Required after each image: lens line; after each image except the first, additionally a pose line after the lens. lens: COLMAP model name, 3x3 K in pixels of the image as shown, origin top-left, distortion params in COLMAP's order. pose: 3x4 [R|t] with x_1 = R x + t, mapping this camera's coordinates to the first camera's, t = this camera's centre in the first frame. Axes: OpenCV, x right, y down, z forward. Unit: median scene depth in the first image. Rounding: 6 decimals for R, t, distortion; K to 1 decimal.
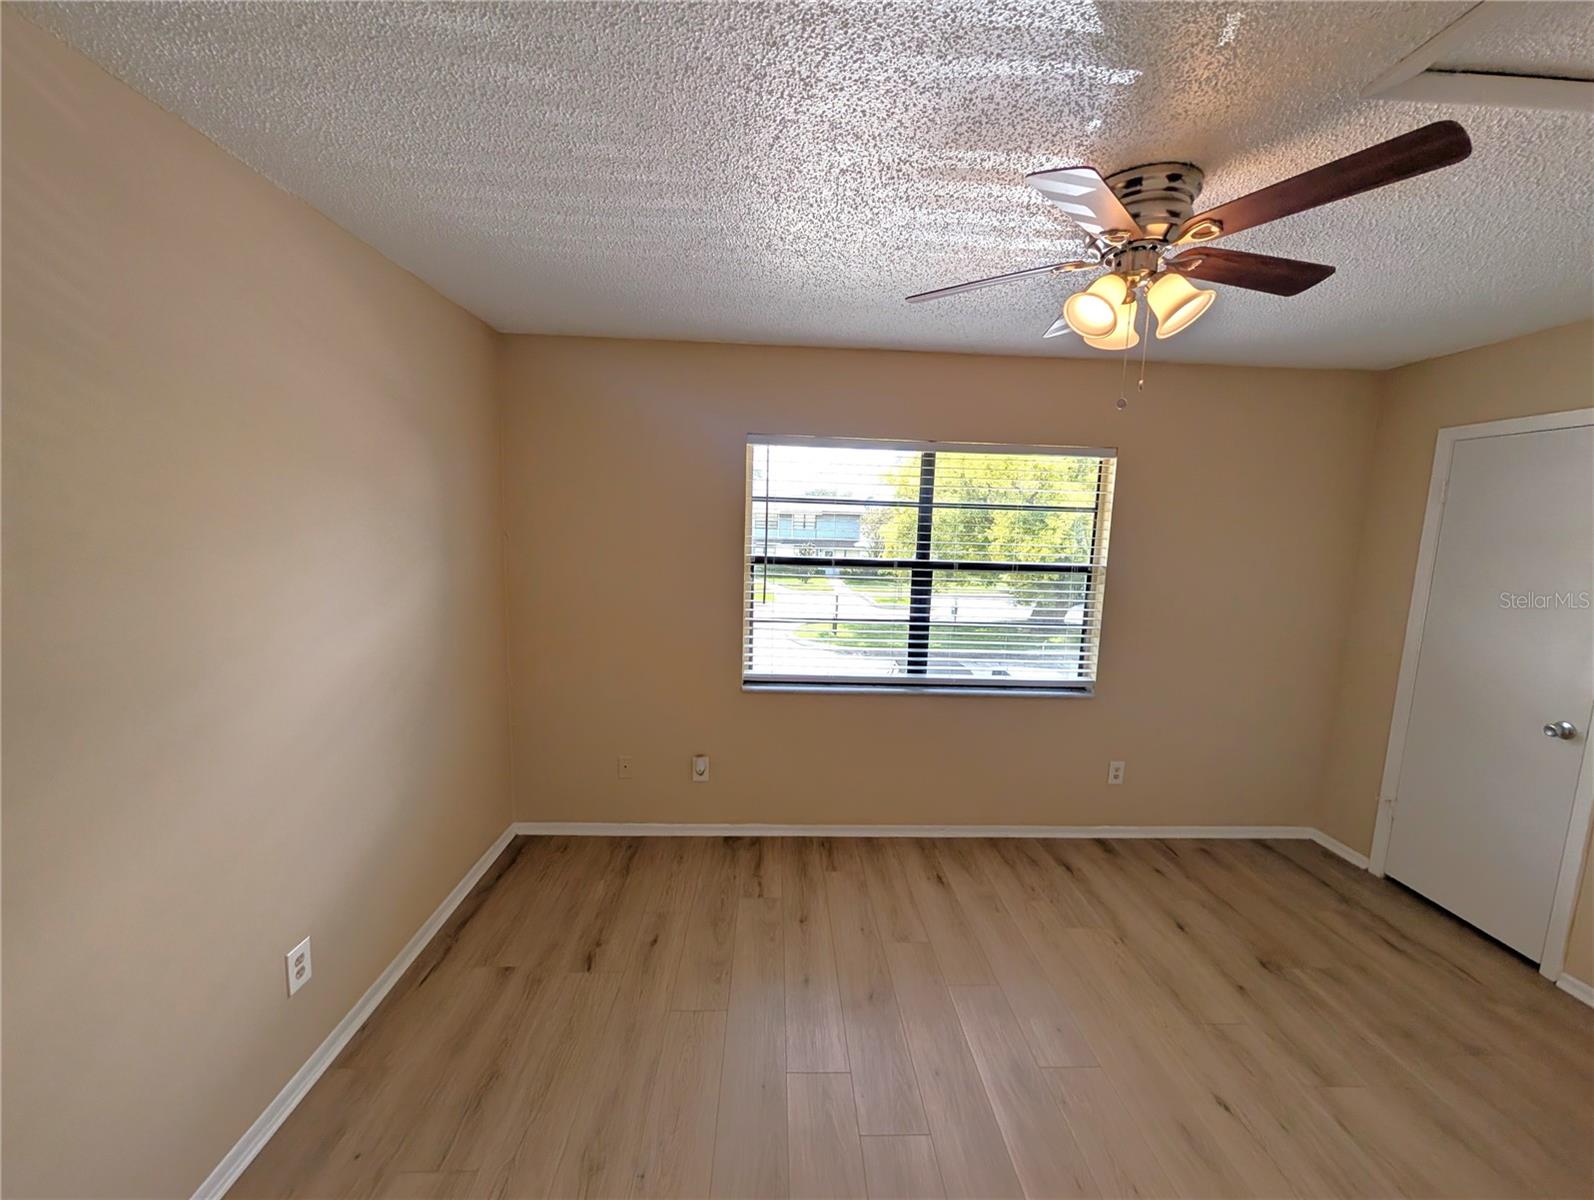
lens RADIAL K [[608.3, 0, 797.0], [0, 608.3, 600.0], [0, 0, 1]] dist [0.000376, 0.000046]
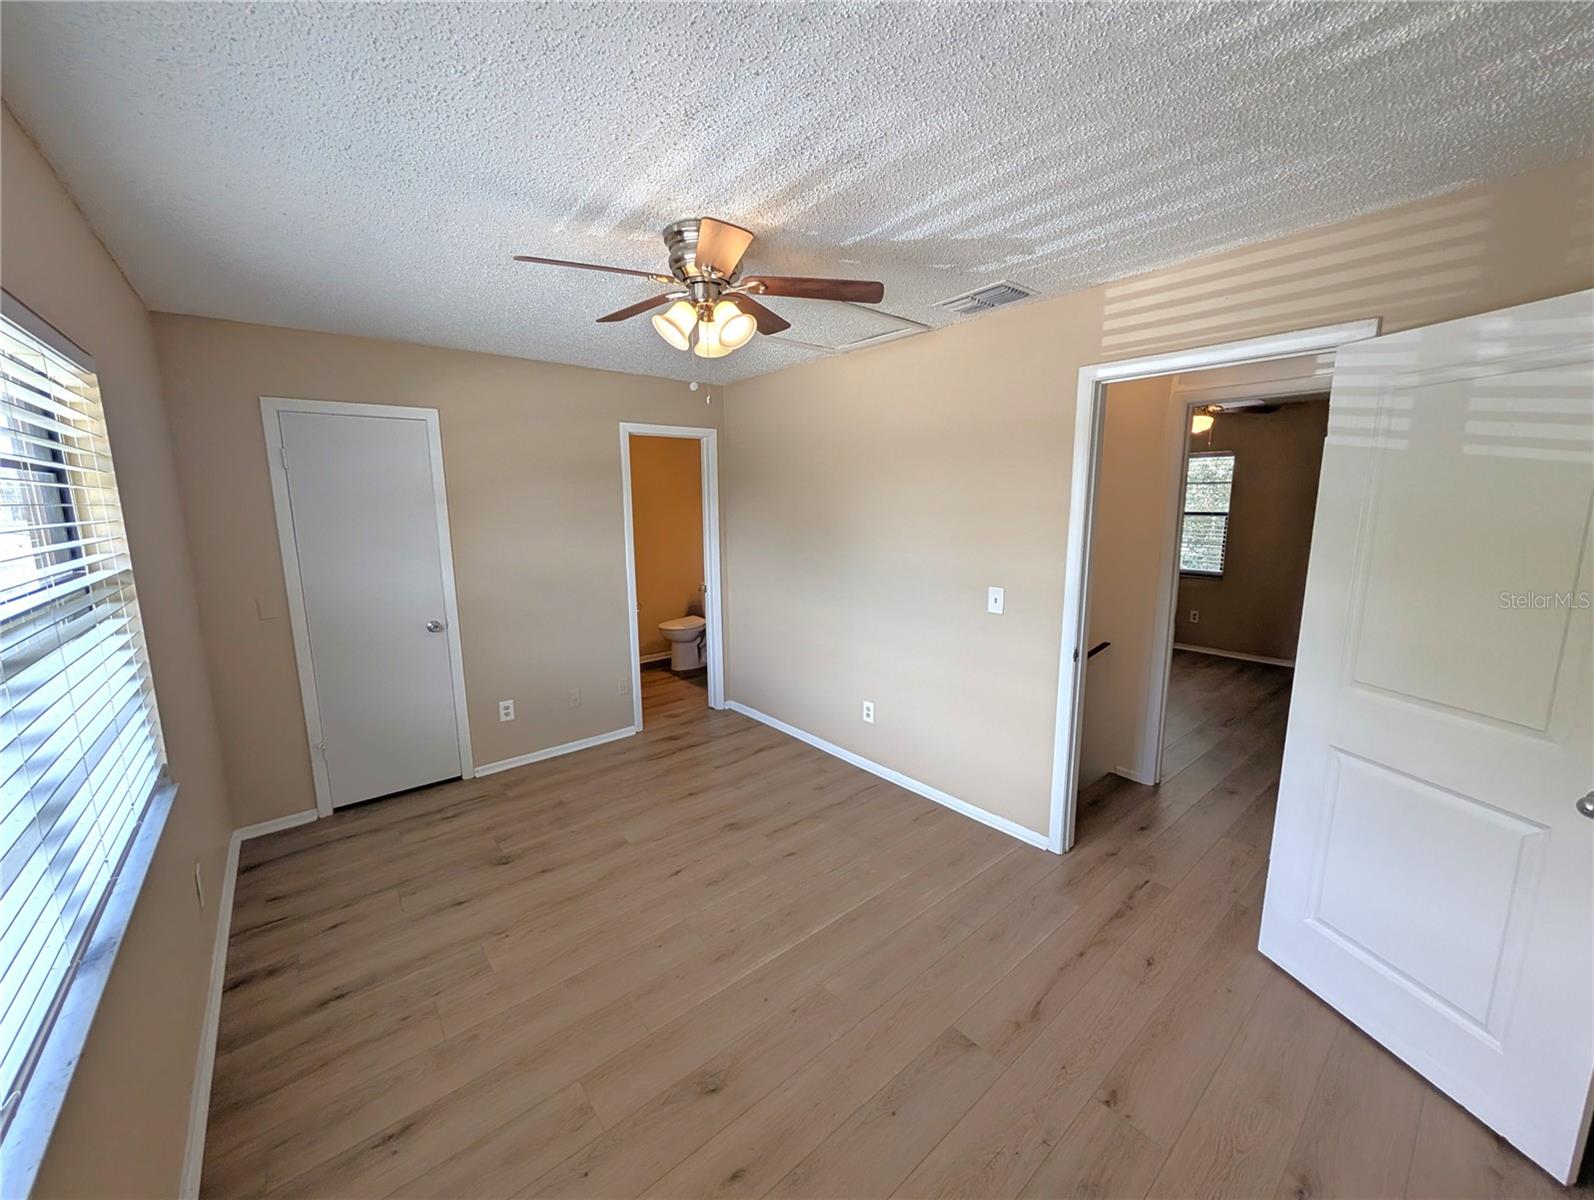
lens RADIAL K [[594.6, 0, 794.2], [0, 594.6, 643.4], [0, 0, 1]] dist [-0.000172, -0.000023]
pose [[-0.604208, -0.211892, 0.768137, -0.344366], [0.097311, 0.937158, 0.335060, -0.126508], [-0.790863, 0.277194, -0.545619, 0.965857]]
